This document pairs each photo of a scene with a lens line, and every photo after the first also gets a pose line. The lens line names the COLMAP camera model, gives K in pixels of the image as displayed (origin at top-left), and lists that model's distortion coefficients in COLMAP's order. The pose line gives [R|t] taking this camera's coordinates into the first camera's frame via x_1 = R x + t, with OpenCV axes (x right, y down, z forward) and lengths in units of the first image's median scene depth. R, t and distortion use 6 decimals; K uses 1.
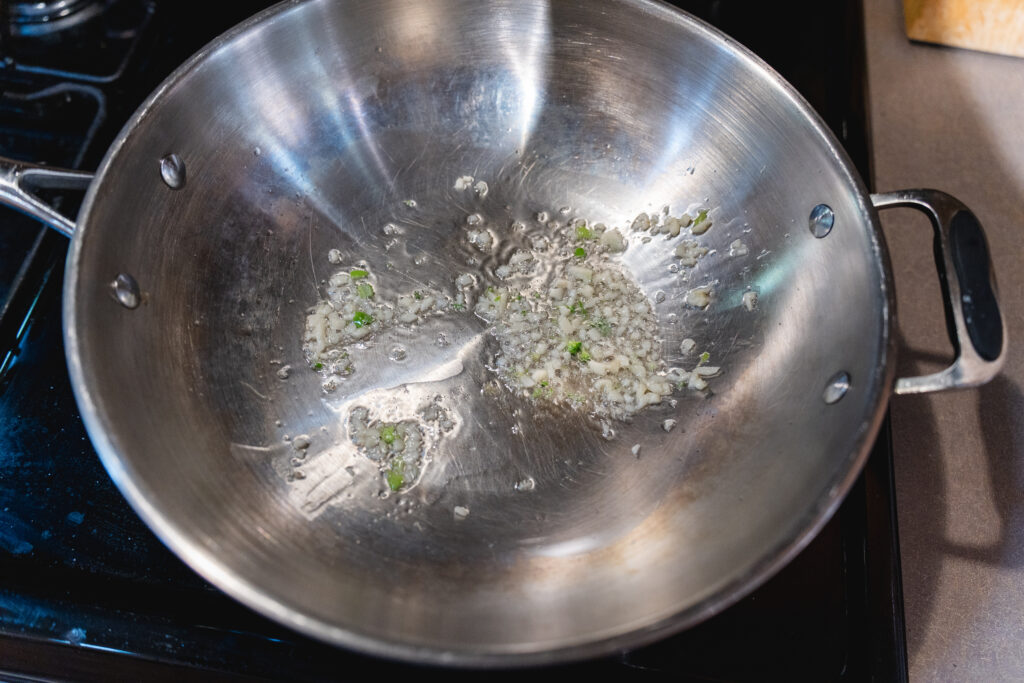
lens RADIAL K [[809.6, 0, 512.0], [0, 809.6, 341.5], [0, 0, 1]] dist [0.000025, -0.002338]
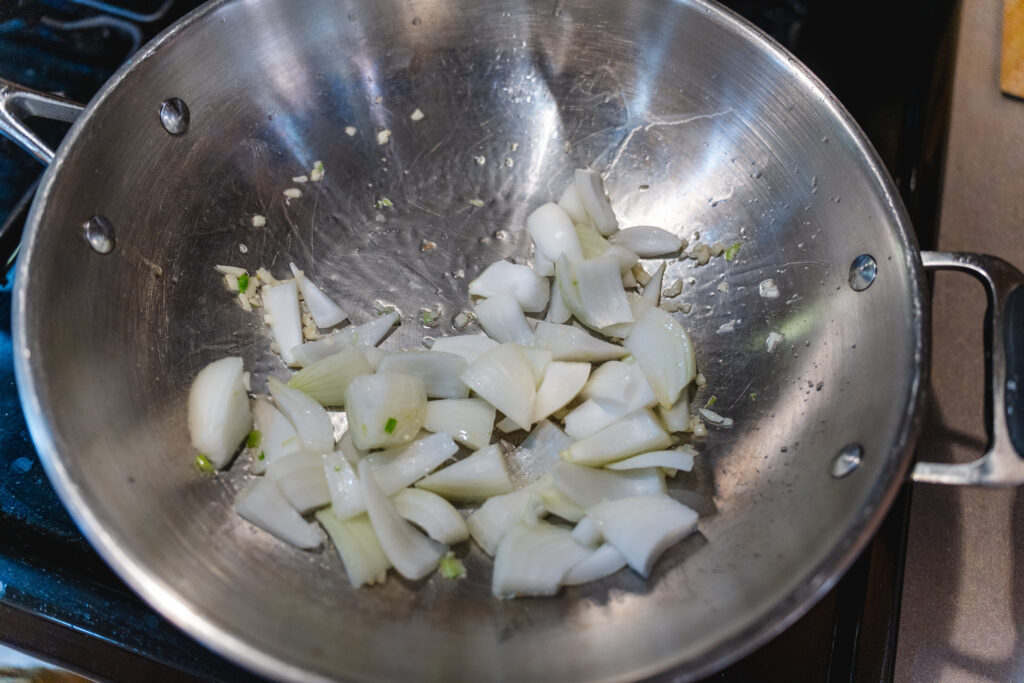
lens RADIAL K [[817.1, 0, 512.0], [0, 817.1, 341.5], [0, 0, 1]] dist [-0.007929, -0.004626]
pose [[0.985967, 0.155806, -0.059948, 0.067080], [-0.156044, 0.987750, 0.000717, -0.014113], [0.059325, 0.008648, 0.998201, 0.080389]]
